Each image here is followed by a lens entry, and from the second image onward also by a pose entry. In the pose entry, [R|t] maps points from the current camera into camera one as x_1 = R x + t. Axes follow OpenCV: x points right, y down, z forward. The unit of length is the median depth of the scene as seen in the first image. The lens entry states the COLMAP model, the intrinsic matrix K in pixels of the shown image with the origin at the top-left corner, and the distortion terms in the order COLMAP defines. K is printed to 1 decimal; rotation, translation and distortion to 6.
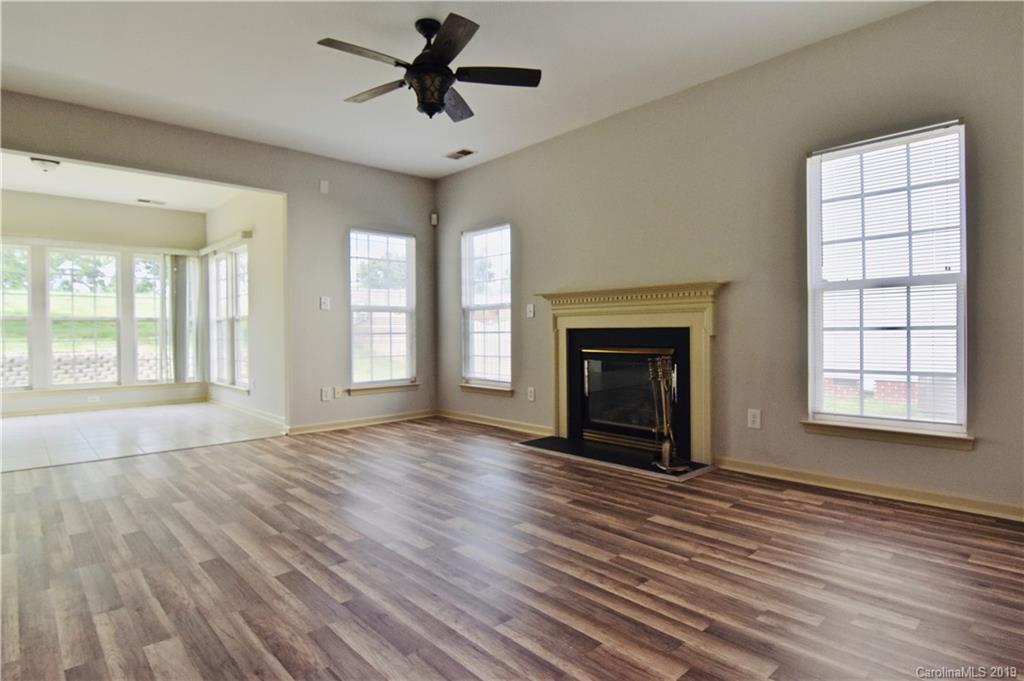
lens RADIAL K [[544.2, 0, 495.9], [0, 544.2, 334.8], [0, 0, 1]] dist [0.000438, -0.013743]
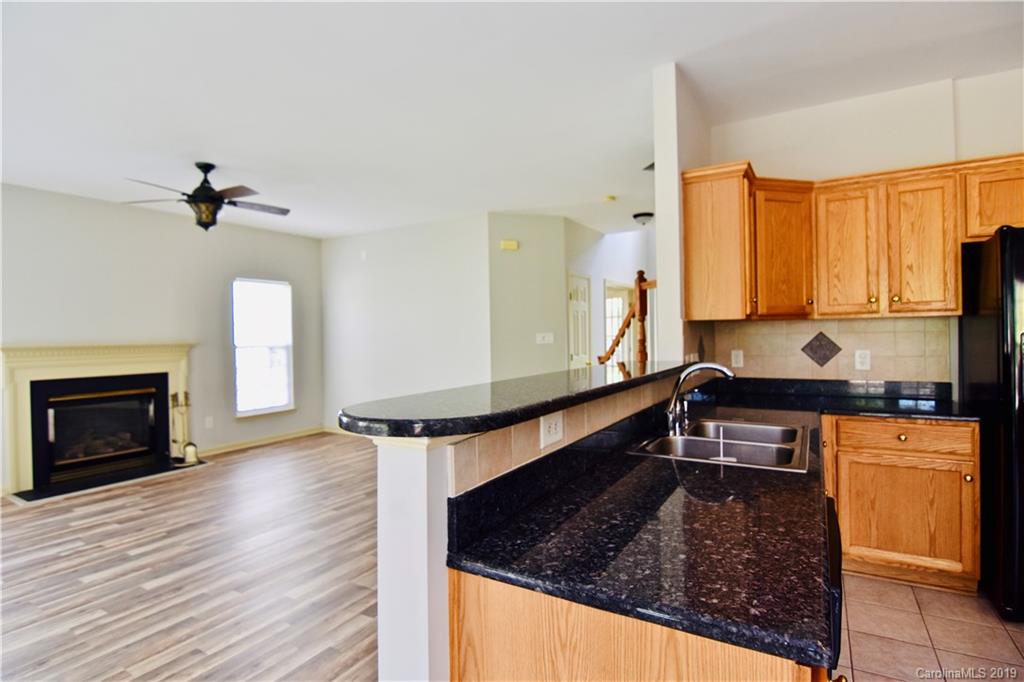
lens RADIAL K [[522.0, 0, 512.7], [0, 522.0, 336.5], [0, 0, 1]] dist [-0.001522, -0.011767]
pose [[-0.287285, 0.011271, 0.957779, -1.230094], [0.027906, 0.999605, -0.003393, -0.076913], [-0.957439, 0.025753, -0.287486, 0.484093]]
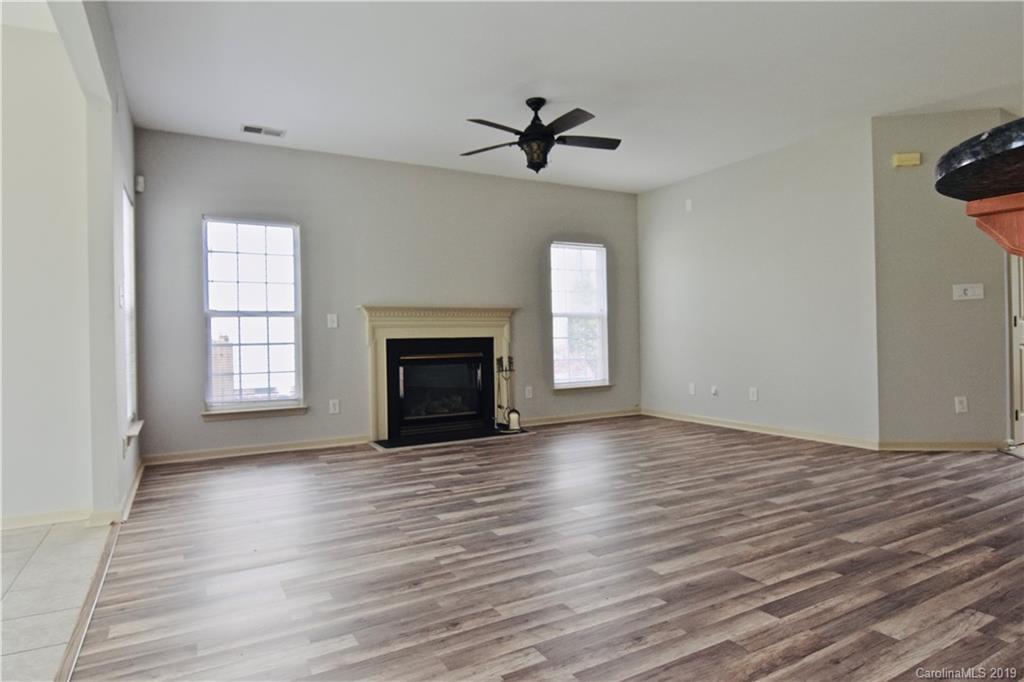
lens RADIAL K [[589.8, 0, 507.4], [0, 589.8, 341.3], [0, 0, 1]] dist [-0.014422, -0.002003]
pose [[0.229768, 0.000277, 0.973245, -1.132207], [0.022674, 0.999727, -0.005638, 0.006830], [-0.972981, 0.023363, 0.229699, 0.575239]]
